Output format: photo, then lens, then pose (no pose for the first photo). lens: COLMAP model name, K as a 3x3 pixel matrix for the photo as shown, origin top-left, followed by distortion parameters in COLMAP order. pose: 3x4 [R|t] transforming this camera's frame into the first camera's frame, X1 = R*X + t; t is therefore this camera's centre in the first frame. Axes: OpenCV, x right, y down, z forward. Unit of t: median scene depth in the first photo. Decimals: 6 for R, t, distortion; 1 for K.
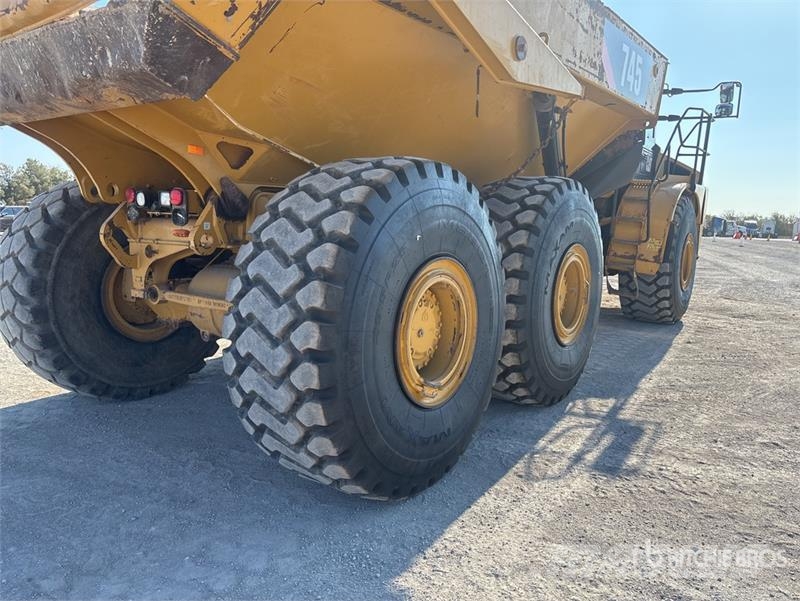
lens RADIAL K [[636.8, 0, 400.0], [0, 636.8, 300.5], [0, 0, 1]] dist [0.033934, -0.007194]
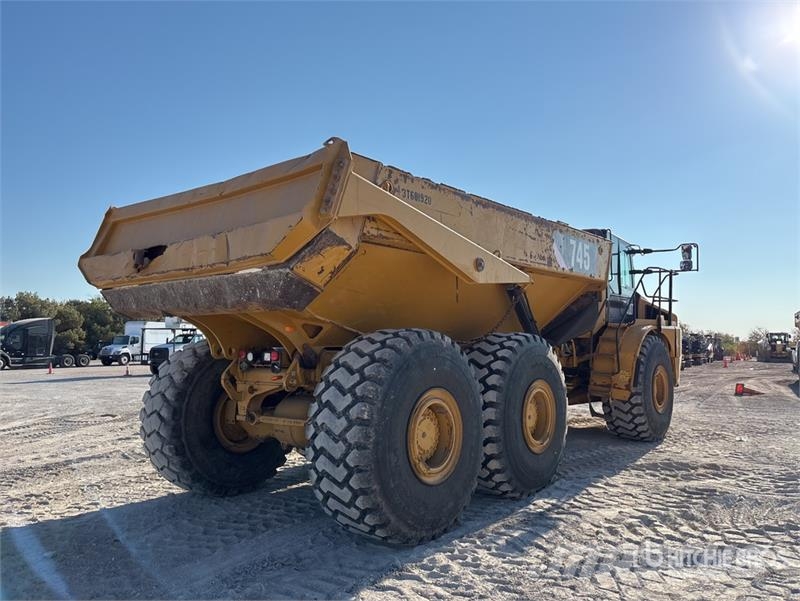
lens RADIAL K [[639.6, 0, 428.9], [0, 639.6, 314.5], [0, 0, 1]] dist [0.212221, -0.570245]
pose [[0.999606, -0.025196, -0.012401, 0.067399], [0.022472, 0.982510, -0.184848, 0.049145], [0.016841, 0.184496, 0.982689, -0.628690]]
